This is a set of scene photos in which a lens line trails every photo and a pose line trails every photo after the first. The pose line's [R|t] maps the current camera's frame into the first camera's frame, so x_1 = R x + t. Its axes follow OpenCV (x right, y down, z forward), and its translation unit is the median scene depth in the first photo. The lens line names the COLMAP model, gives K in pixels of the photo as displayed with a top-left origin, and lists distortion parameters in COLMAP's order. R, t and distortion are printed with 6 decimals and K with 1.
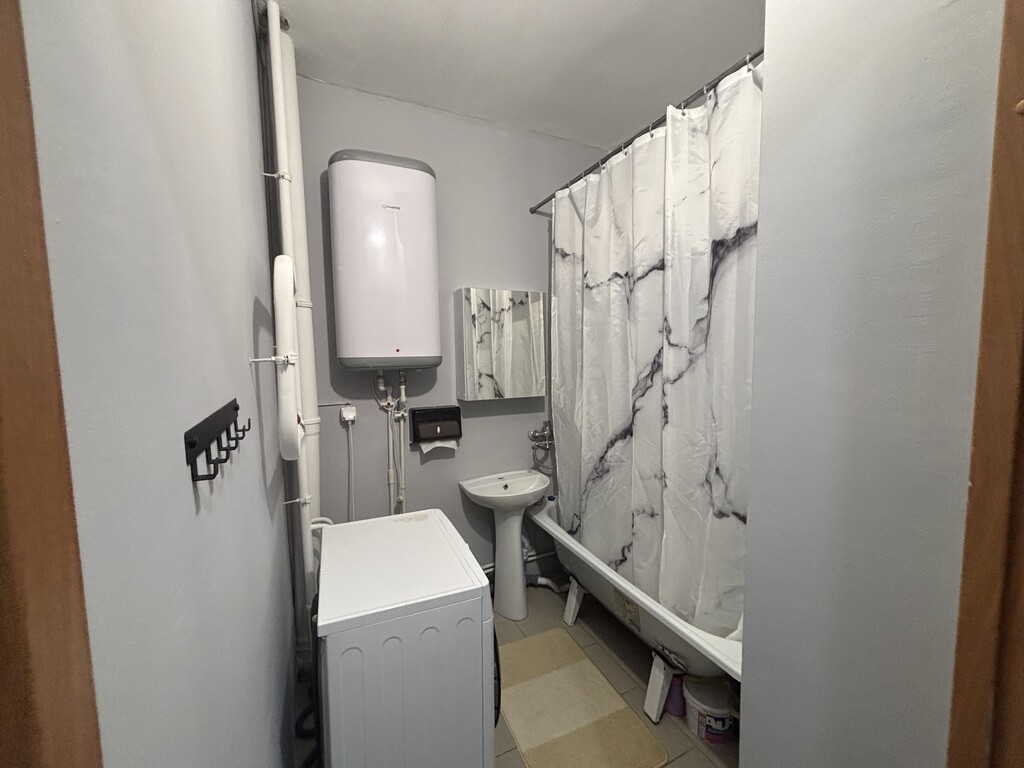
lens RADIAL K [[406.7, 0, 505.6], [0, 406.7, 383.6], [0, 0, 1]] dist [0.003488, -0.001747]
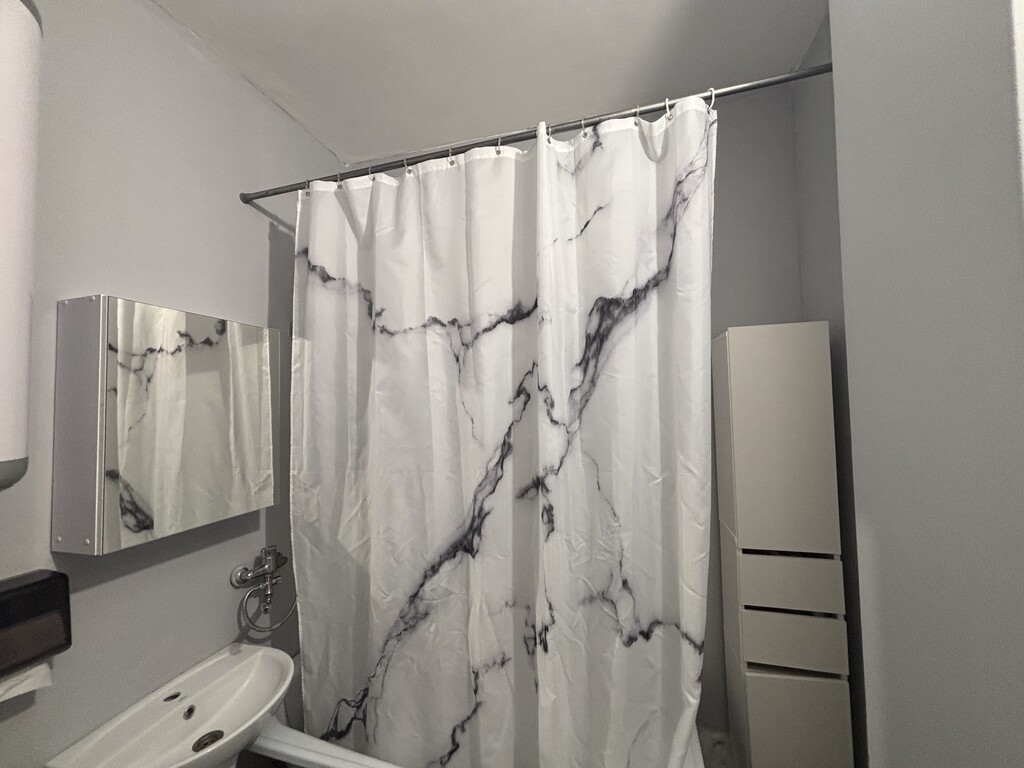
lens RADIAL K [[406.7, 0, 514.7], [0, 406.7, 388.1], [0, 0, 1]] dist [0.003488, -0.001747]
pose [[0.654178, 0.037513, 0.755410, -0.161269], [0.065449, 0.992215, -0.105951, -0.065345], [-0.753503, 0.118752, 0.646630, 0.442443]]
